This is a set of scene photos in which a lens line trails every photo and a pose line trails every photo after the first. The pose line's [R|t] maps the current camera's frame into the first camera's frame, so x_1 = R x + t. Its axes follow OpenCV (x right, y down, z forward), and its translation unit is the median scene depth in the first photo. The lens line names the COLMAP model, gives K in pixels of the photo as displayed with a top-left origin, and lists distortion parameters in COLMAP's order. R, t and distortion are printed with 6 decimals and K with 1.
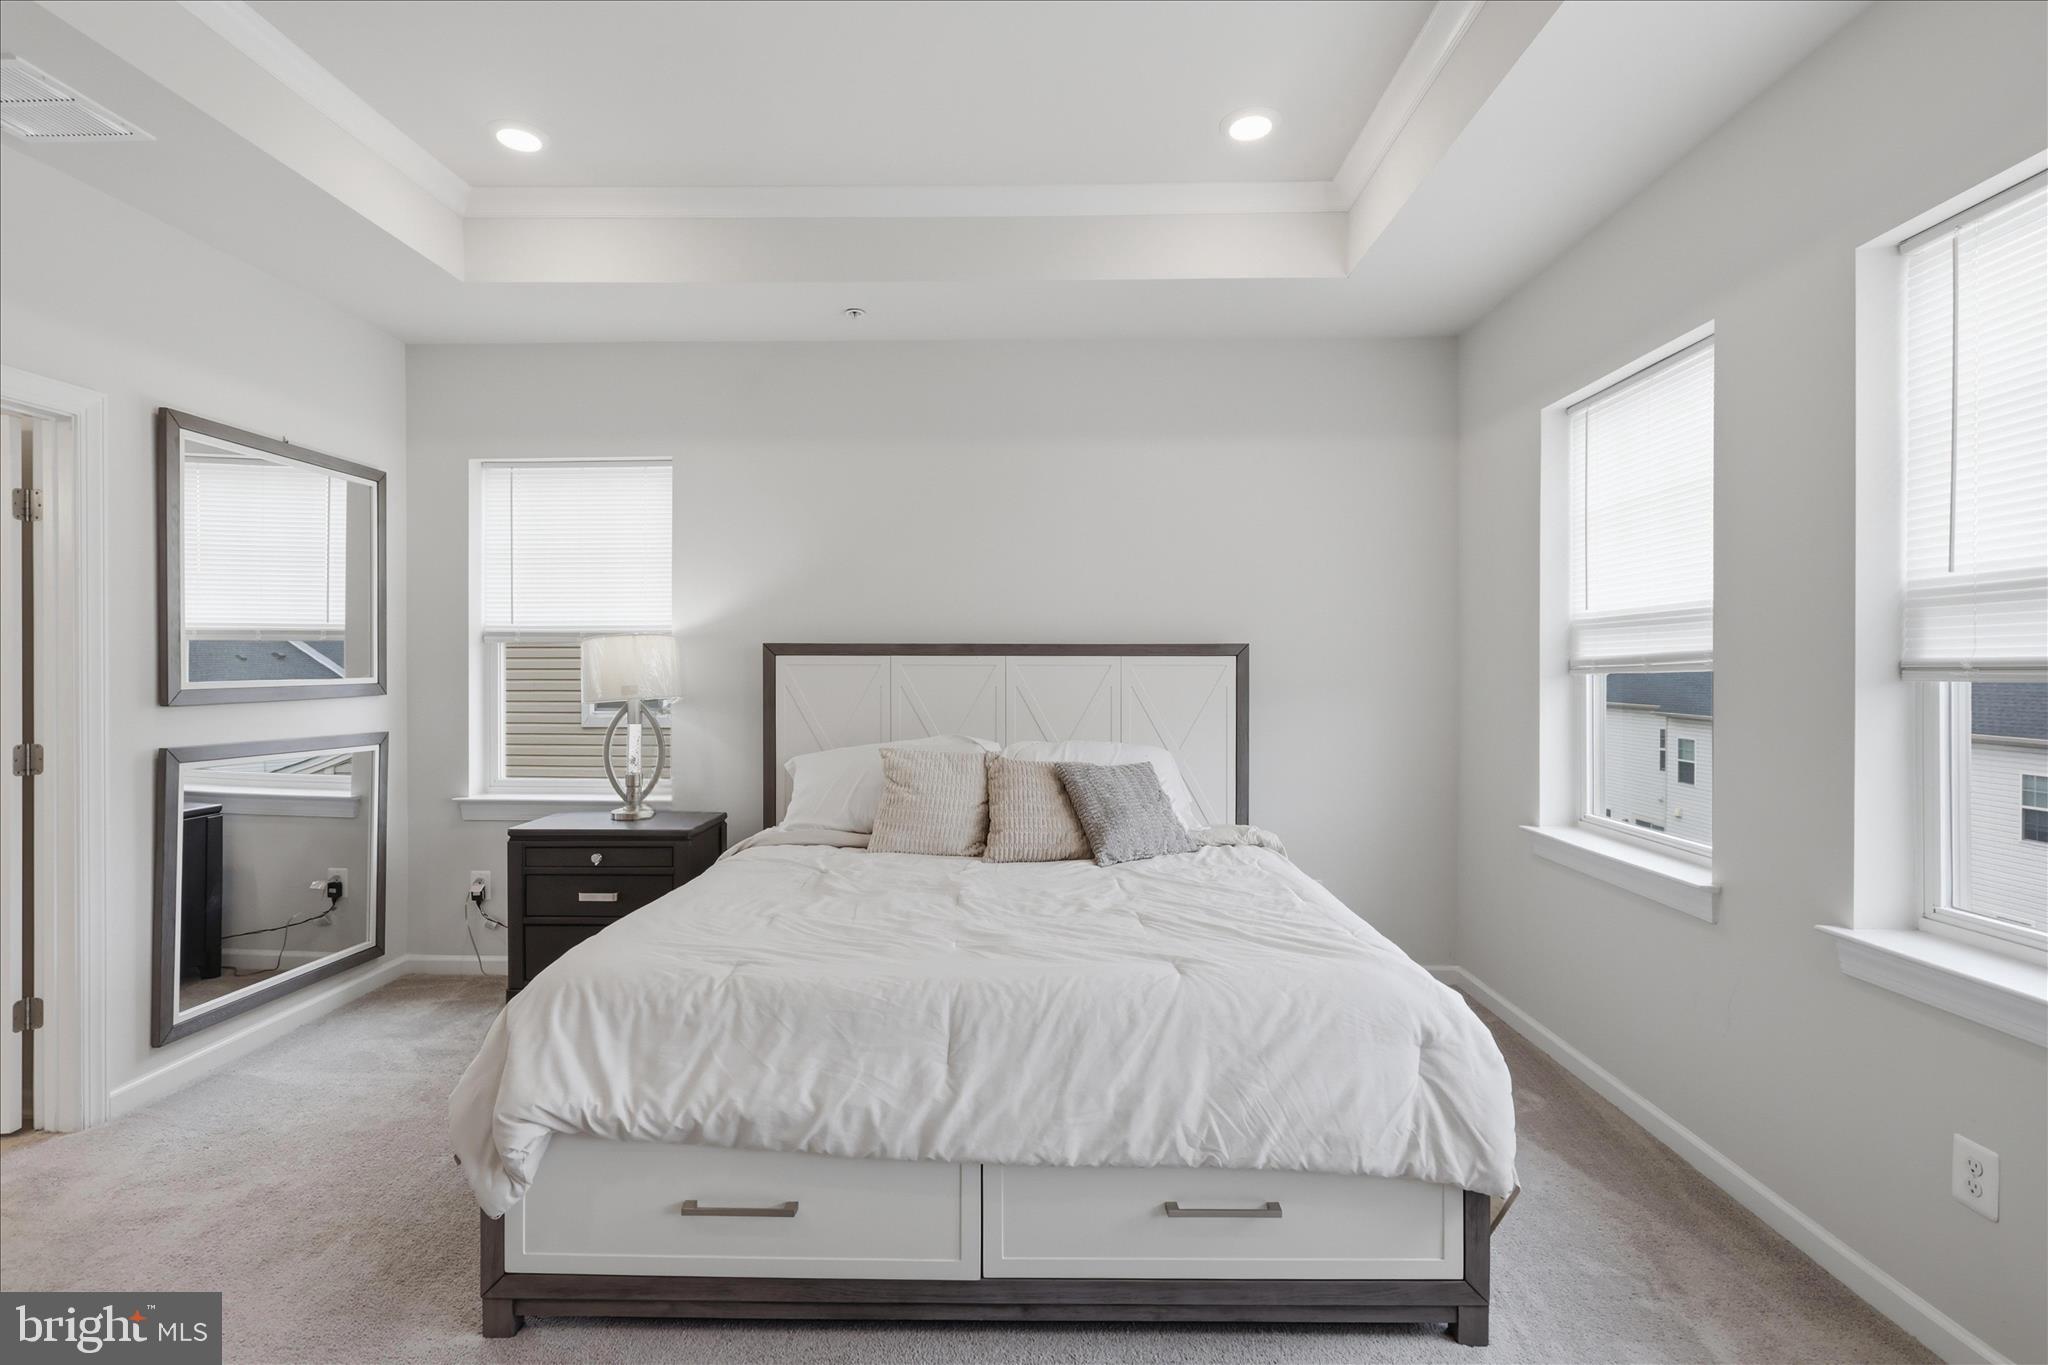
lens RADIAL K [[958.3, 0, 1024.5], [0, 958.3, 681.7], [0, 0, 1]] dist [0.001298, -0.001025]
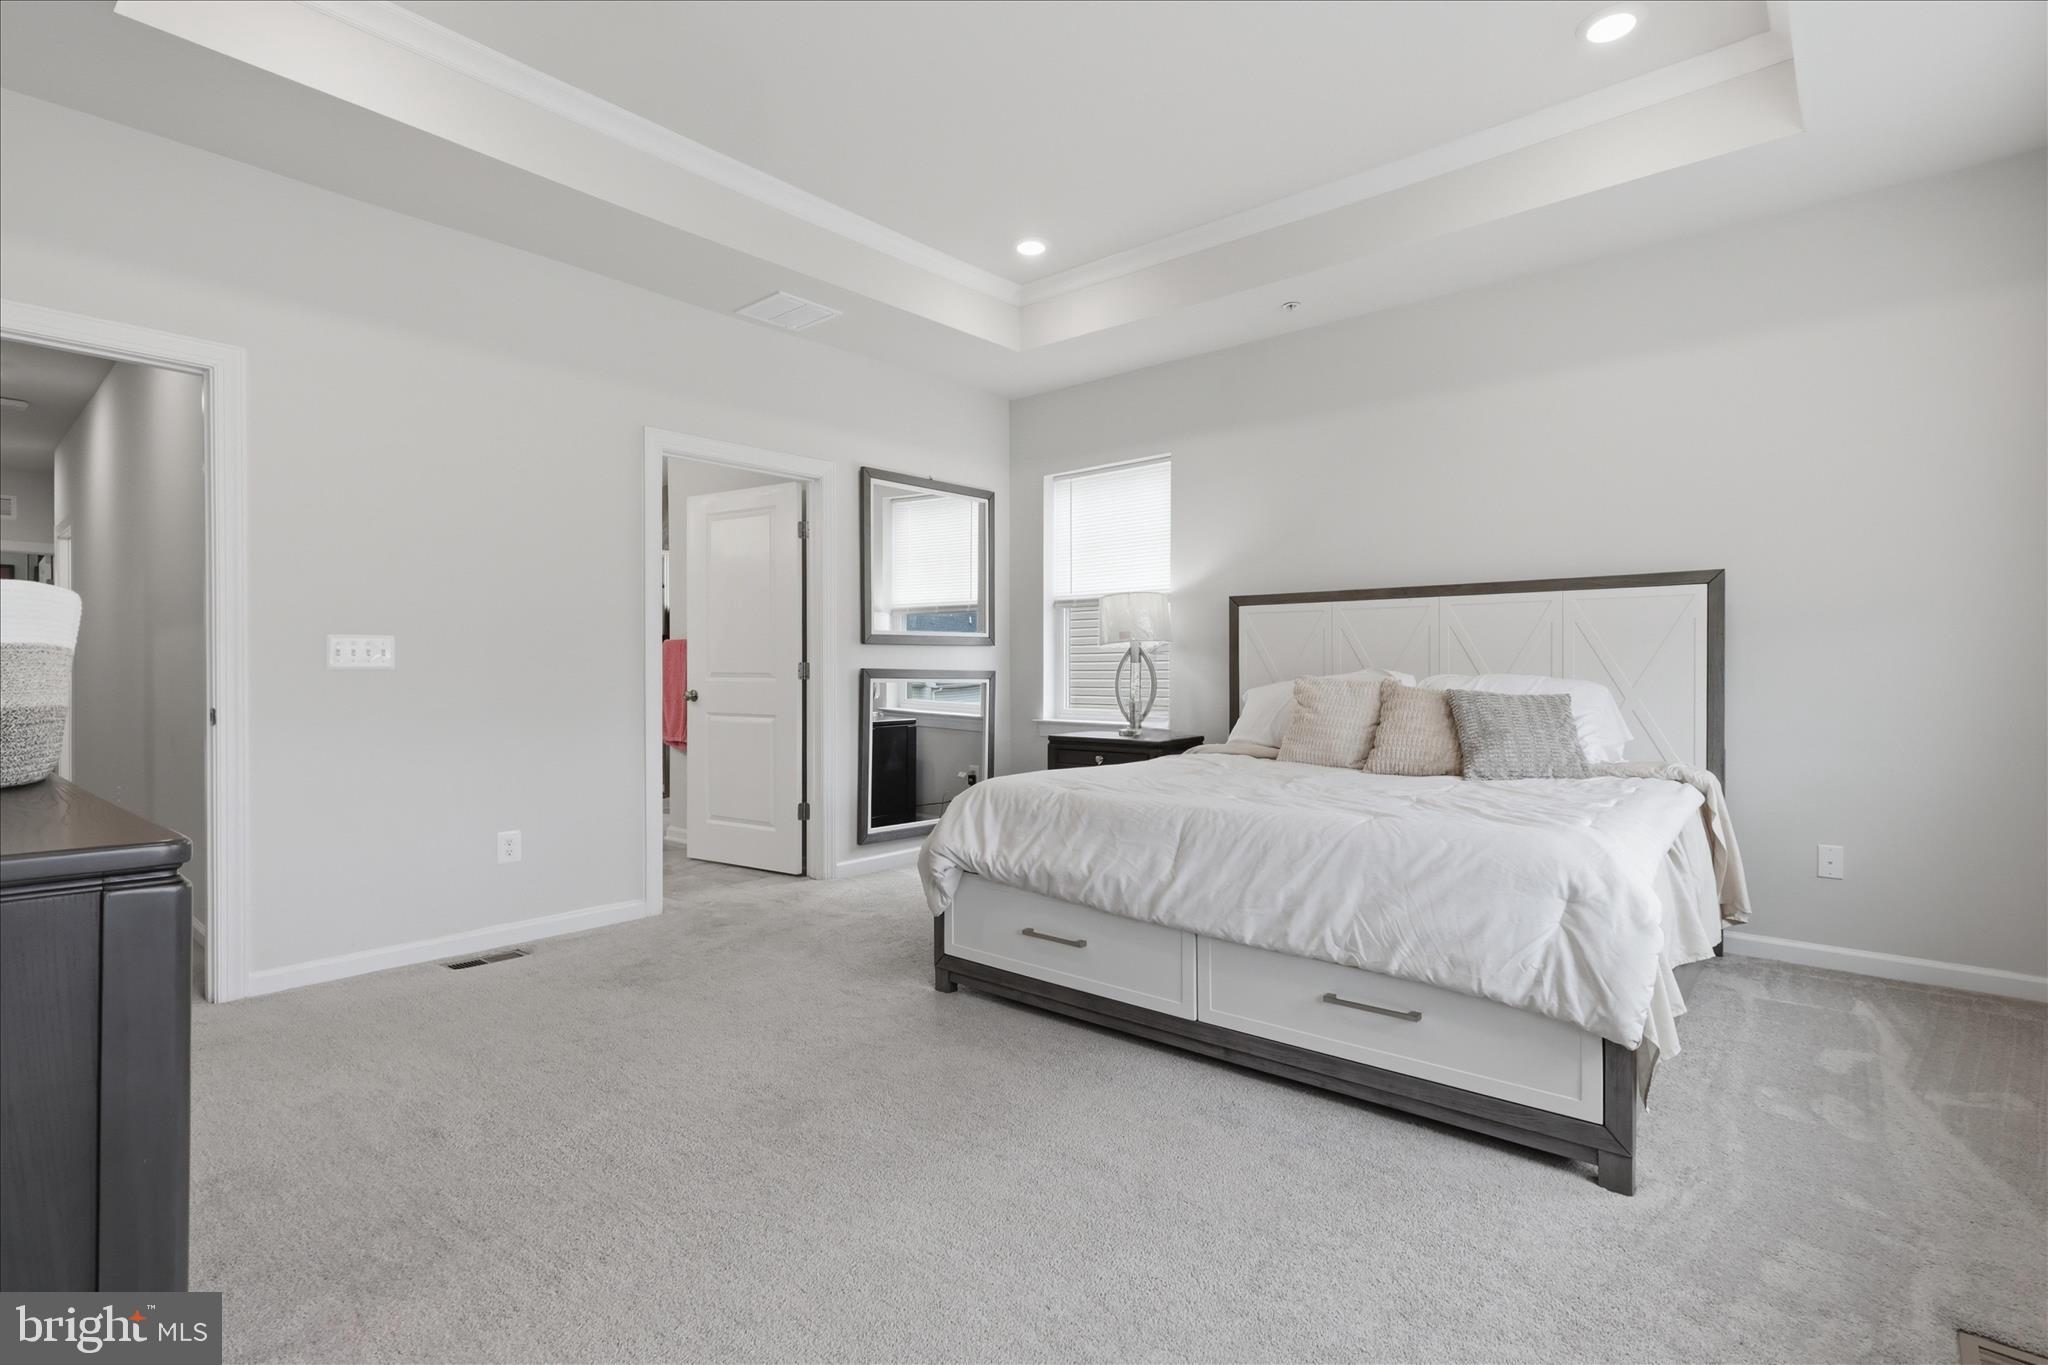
lens RADIAL K [[958.3, 0, 1026.8], [0, 958.3, 674.4], [0, 0, 1]] dist [0.001298, -0.001025]
pose [[0.778298, 0.000750, -0.627894, 0.424223], [-0.002871, 0.999993, -0.002366, 0.091054], [0.627888, 0.003644, 0.778295, -0.145931]]
